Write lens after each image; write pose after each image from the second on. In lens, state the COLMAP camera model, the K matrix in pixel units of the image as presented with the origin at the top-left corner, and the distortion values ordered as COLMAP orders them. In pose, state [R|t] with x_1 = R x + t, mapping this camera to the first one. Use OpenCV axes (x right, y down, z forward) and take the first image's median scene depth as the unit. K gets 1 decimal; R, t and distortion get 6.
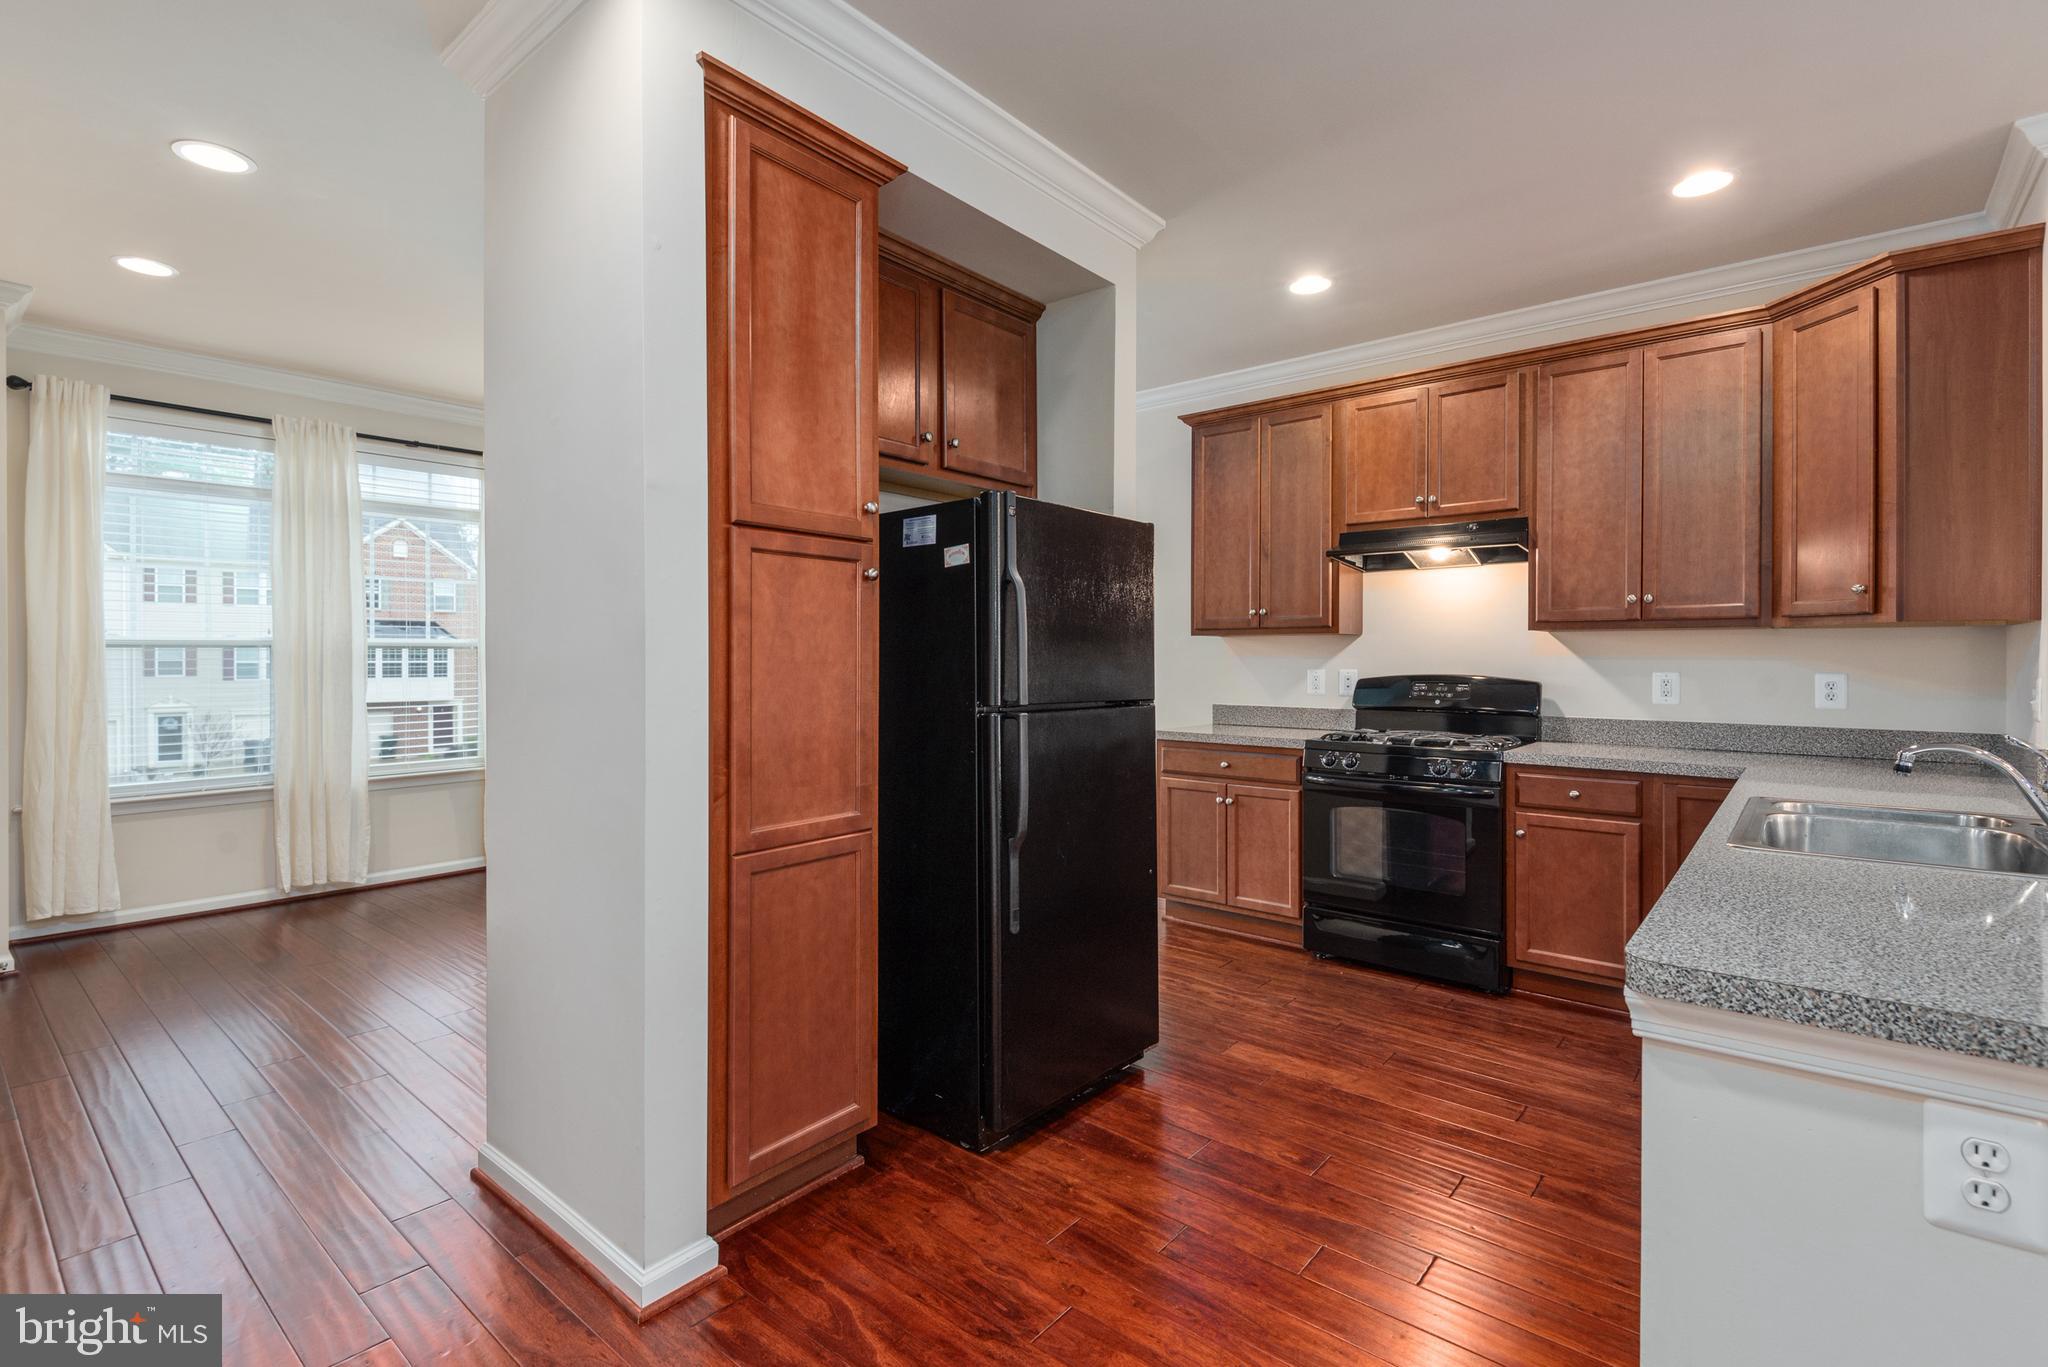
lens RADIAL K [[936.4, 0, 1023.4], [0, 936.4, 654.7], [0, 0, 1]] dist [0.002797, -0.001061]
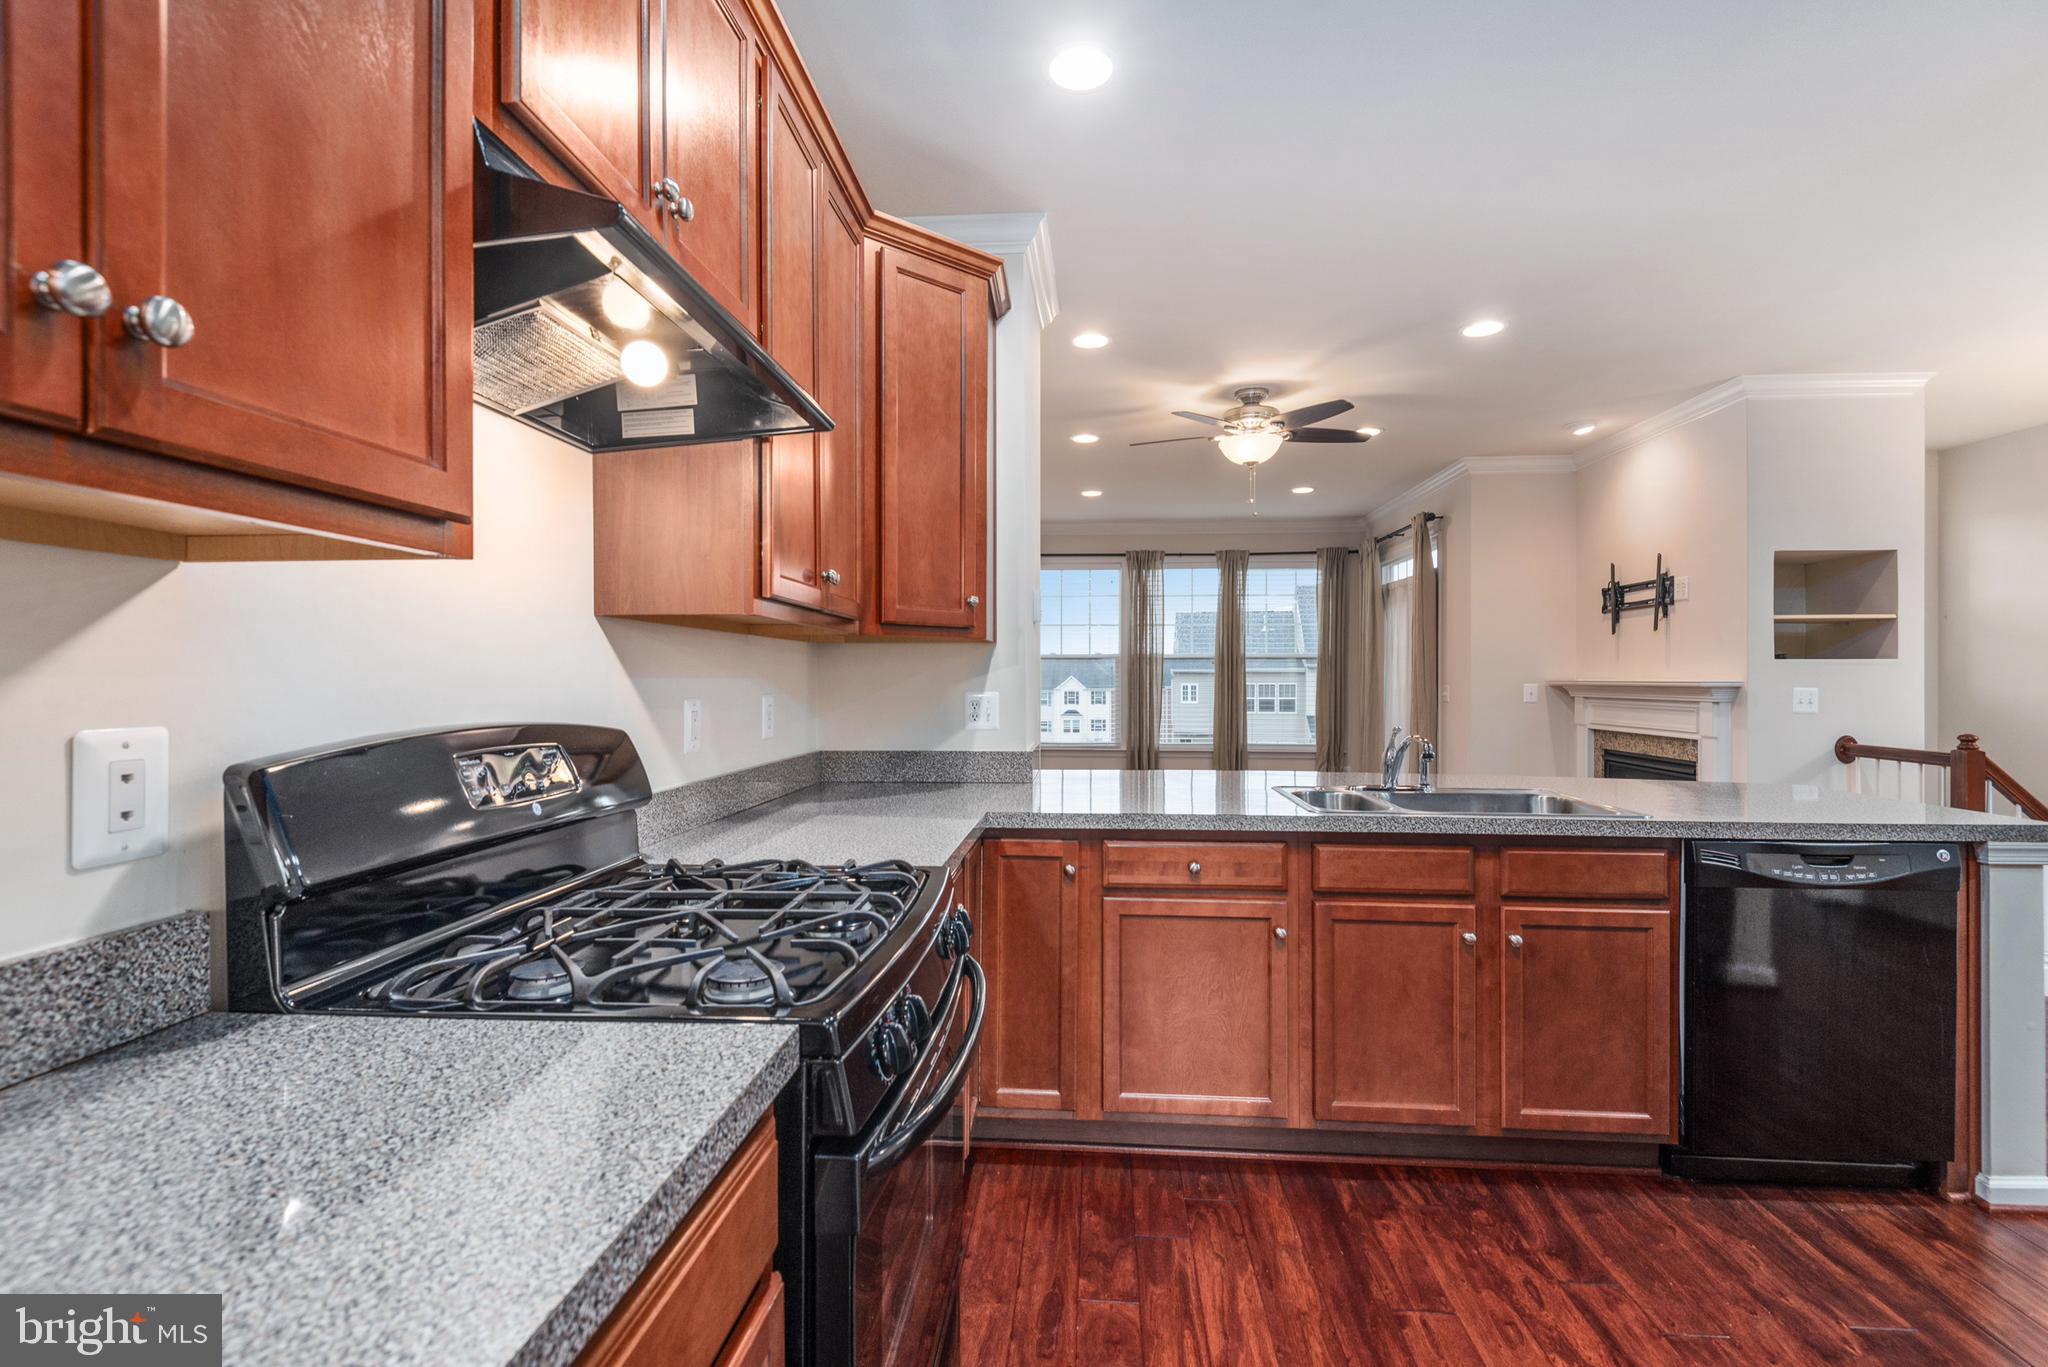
lens RADIAL K [[928.7, 0, 1020.3], [0, 928.7, 698.9], [0, 0, 1]] dist [0.009028, -0.000887]
pose [[-0.575809, -0.019639, 0.817348, 0.105349], [-0.005507, 0.999782, 0.020143, 0.005296], [-0.817566, 0.007098, -0.575791, 1.355695]]
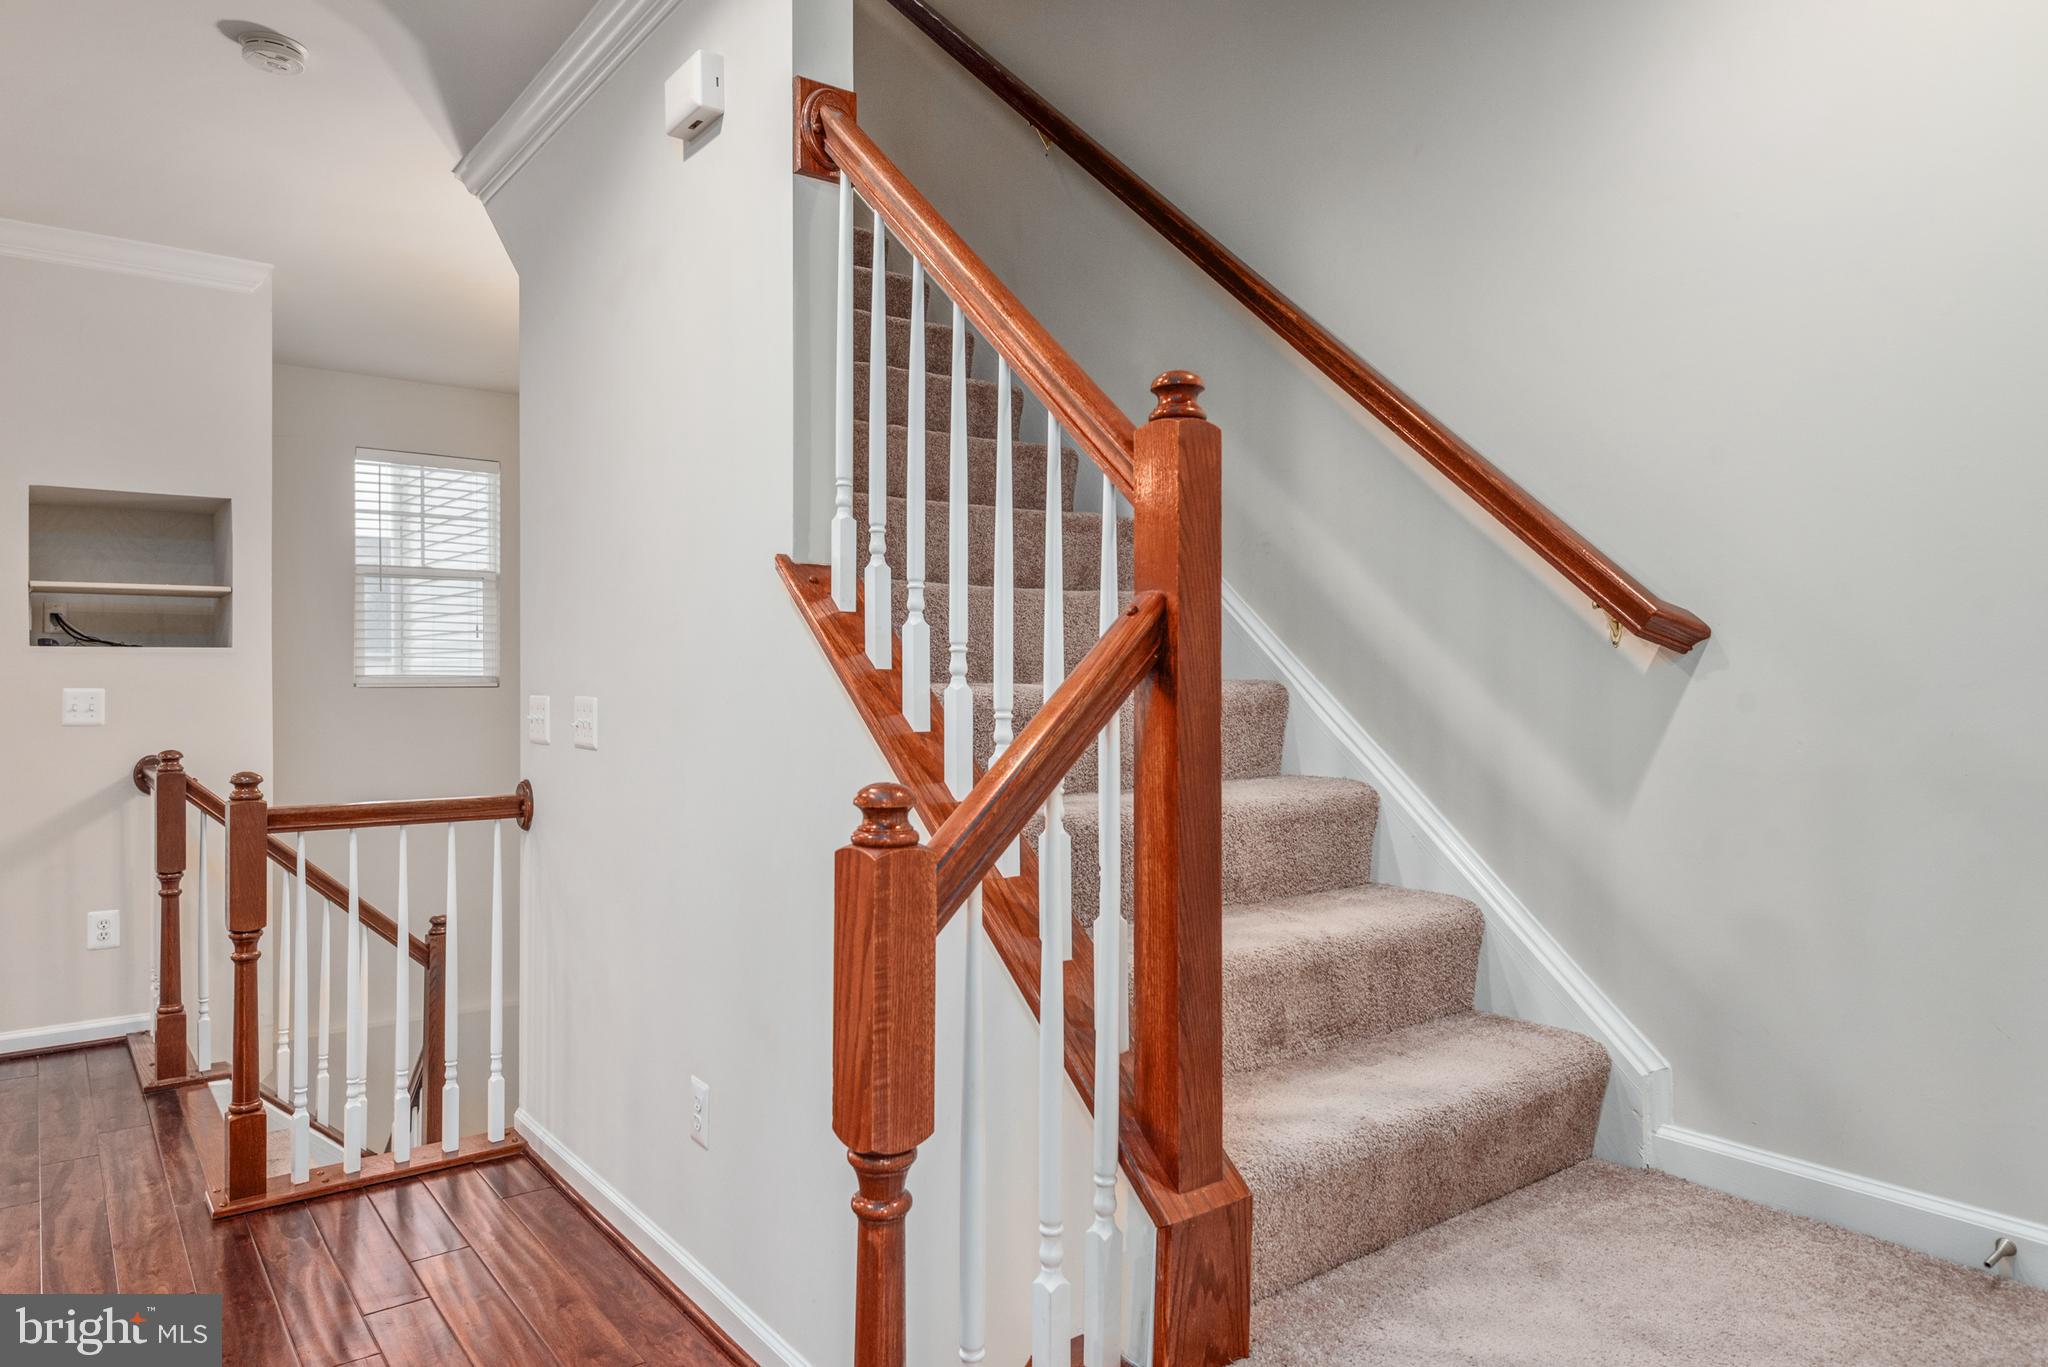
lens RADIAL K [[1269.7, 0, 1024.0], [0, 1269.7, 683.5], [0, 0, 1]] dist [0.004231, 0.000386]
pose [[-0.977513, -0.002494, 0.210859, -0.675192], [-0.001741, 0.999991, 0.003759, -0.001277], [-0.210866, 0.003308, -0.977509, 0.643403]]
